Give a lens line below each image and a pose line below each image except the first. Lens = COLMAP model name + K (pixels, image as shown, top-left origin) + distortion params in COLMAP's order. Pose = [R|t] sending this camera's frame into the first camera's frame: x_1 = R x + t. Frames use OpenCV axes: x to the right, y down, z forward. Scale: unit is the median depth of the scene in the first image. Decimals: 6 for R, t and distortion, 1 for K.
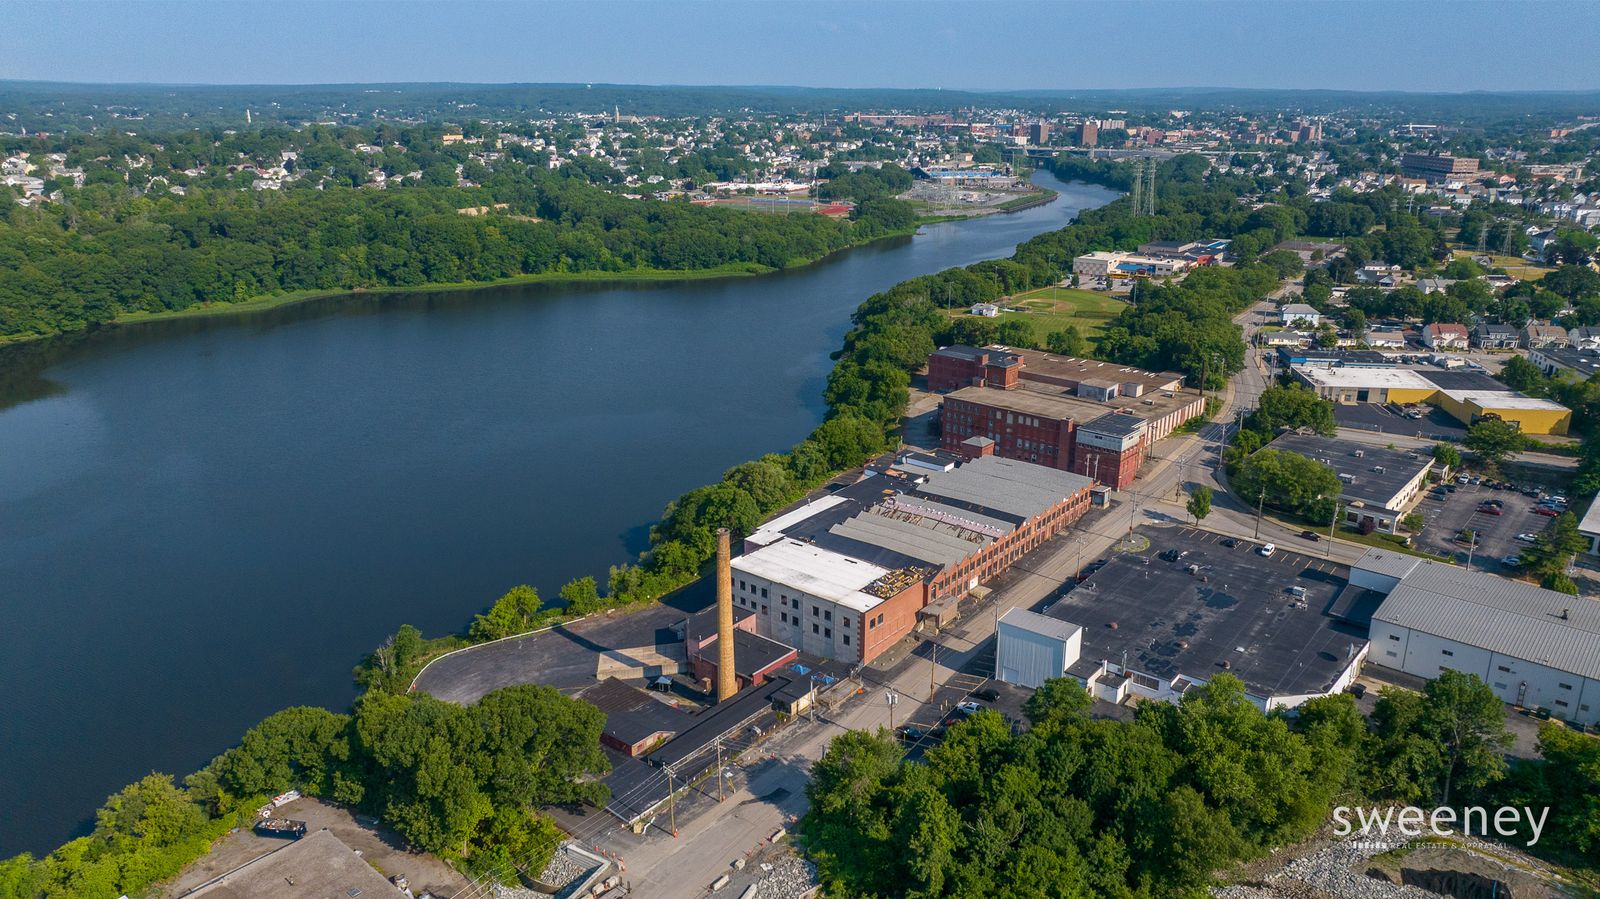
lens RADIAL K [[1121.8, 0, 807.4], [0, 1121.8, 448.9], [0, 0, 1]] dist [-0.038036, 0.038822]
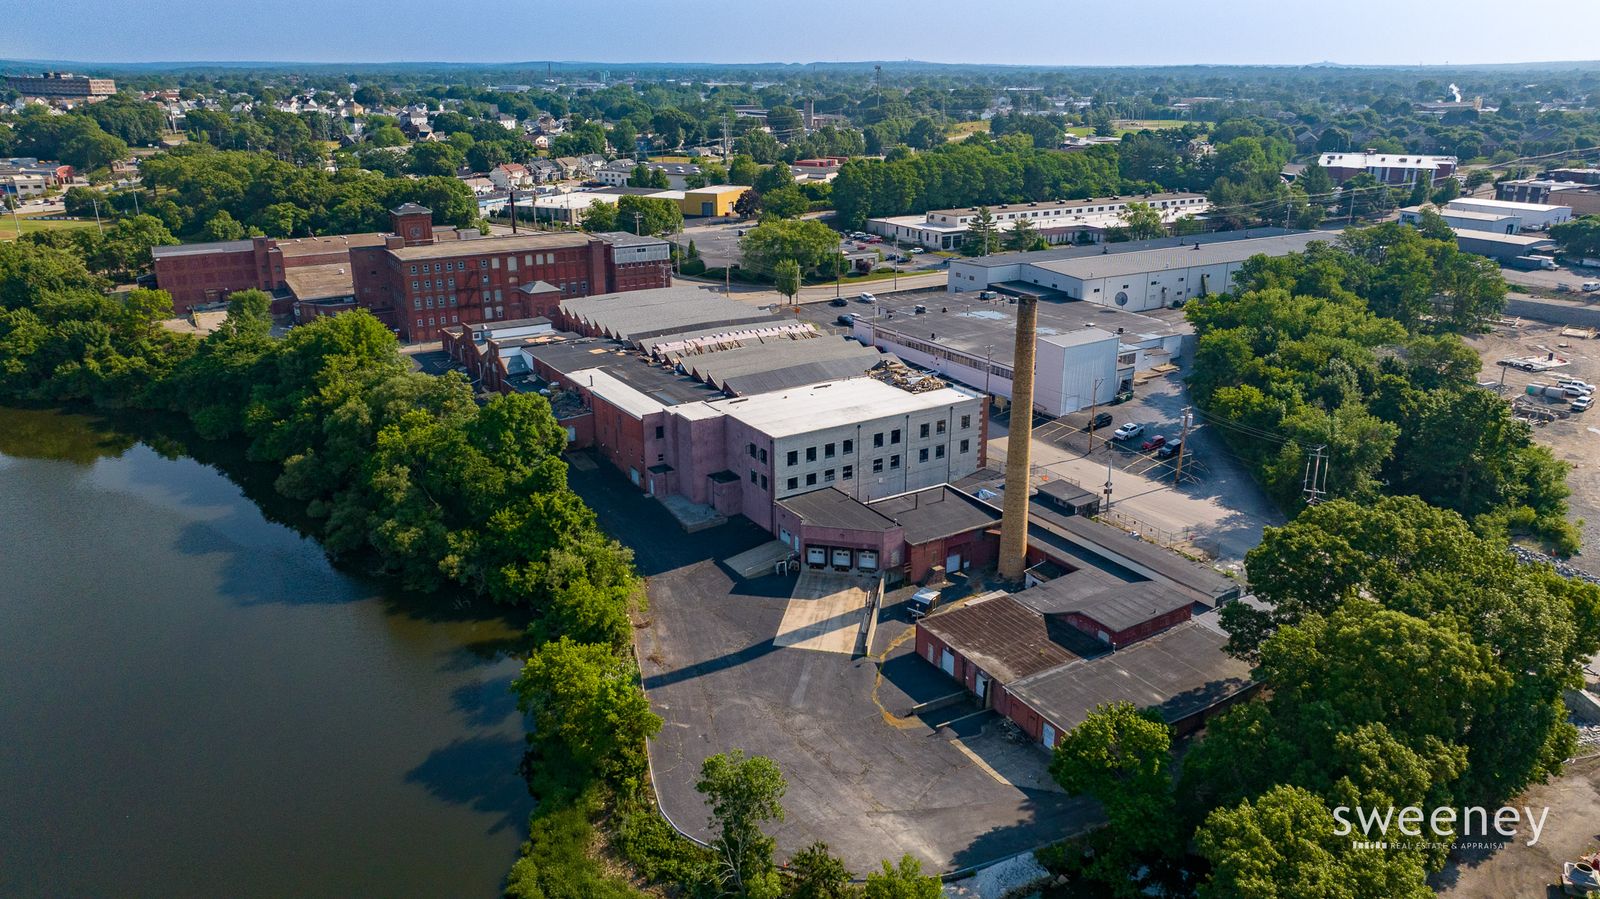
lens RADIAL K [[1121.8, 0, 807.4], [0, 1121.8, 448.9], [0, 0, 1]] dist [-0.038036, 0.038822]
pose [[0.300123, -0.304547, 0.903979, -0.248135], [0.288243, 0.932319, 0.218398, -0.009197], [-0.909309, 0.195019, 0.367594, 0.293673]]
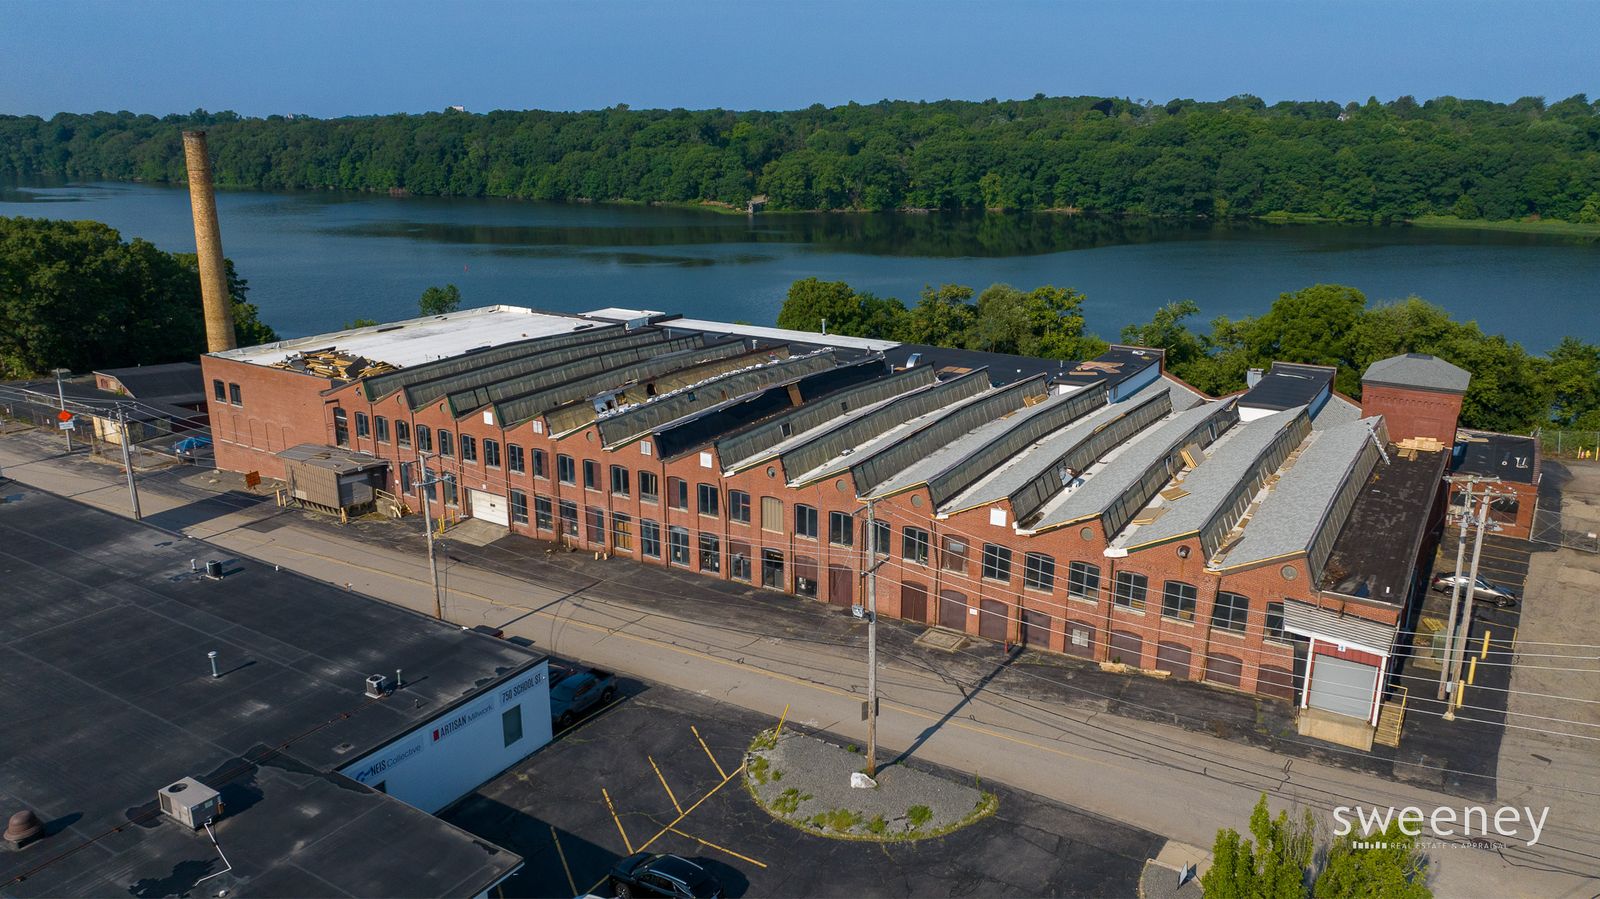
lens RADIAL K [[1121.8, 0, 807.4], [0, 1121.8, 448.9], [0, 0, 1]] dist [-0.038036, 0.038822]
pose [[0.101986, 0.268478, -0.957872, 0.200679], [-0.301374, 0.925980, 0.227452, -0.003809], [0.948036, 0.265481, 0.175349, 0.415191]]
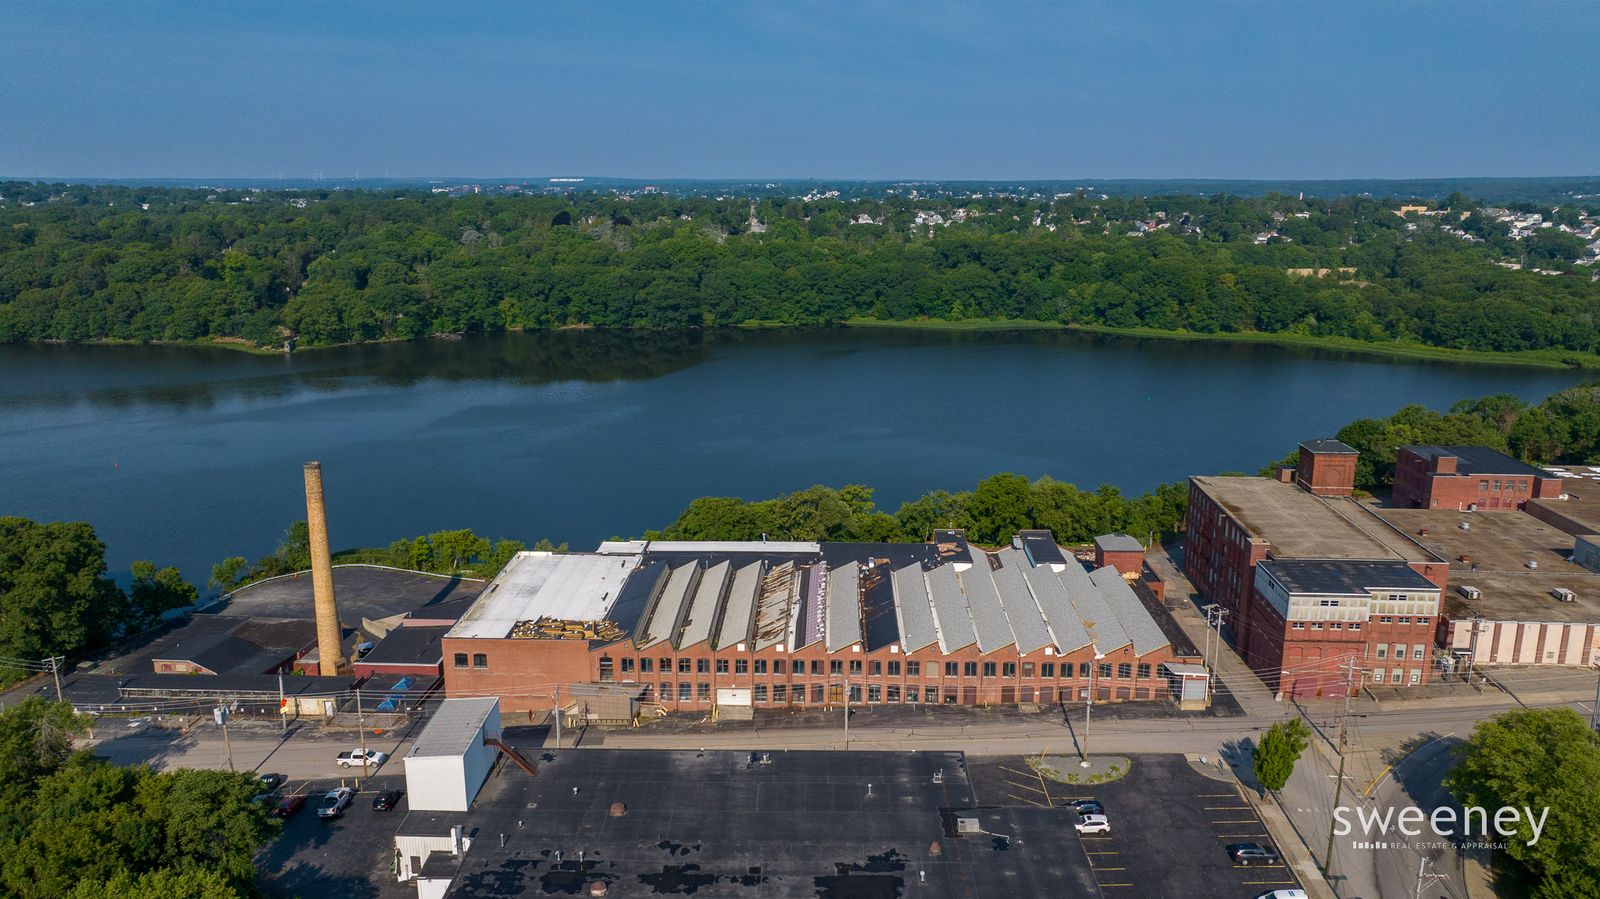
lens RADIAL K [[1121.8, 0, 807.4], [0, 1121.8, 448.9], [0, 0, 1]] dist [-0.038036, 0.038822]
pose [[0.603735, 0.179438, -0.776728, 0.256201], [-0.241644, 0.969690, 0.036191, -0.018991], [0.759679, 0.165842, 0.628796, 0.248123]]
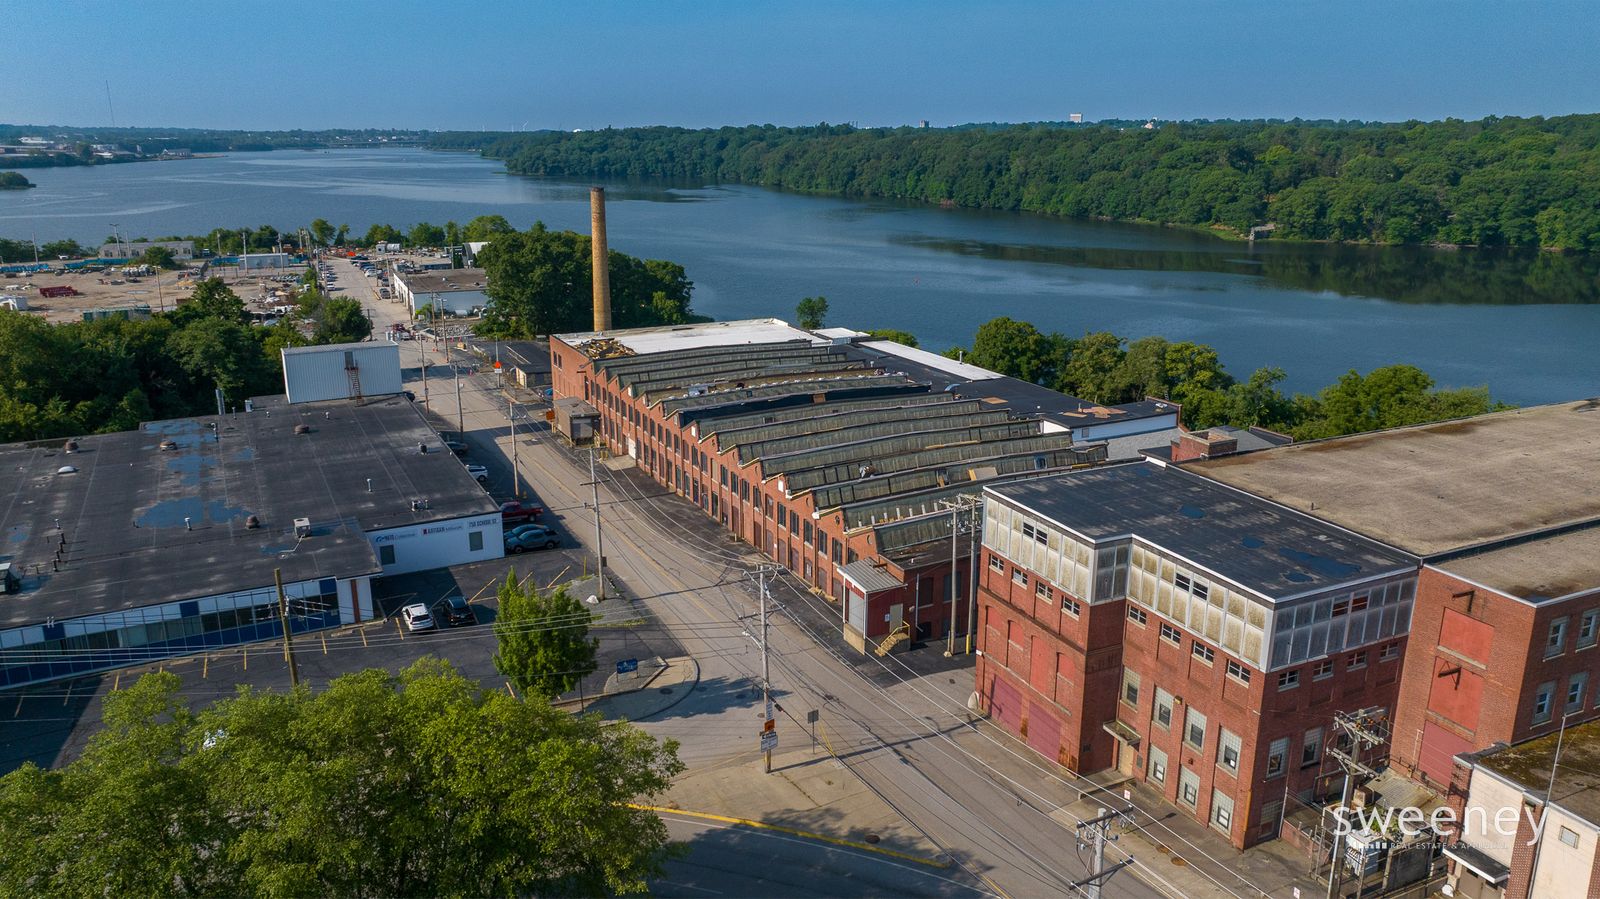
lens RADIAL K [[1121.8, 0, 807.4], [0, 1121.8, 448.9], [0, 0, 1]] dist [-0.038036, 0.038822]
pose [[-0.414620, 0.241566, -0.877346, 0.245148], [-0.279547, 0.883692, 0.375423, -0.047051], [0.865993, 0.400918, -0.298867, 0.502690]]
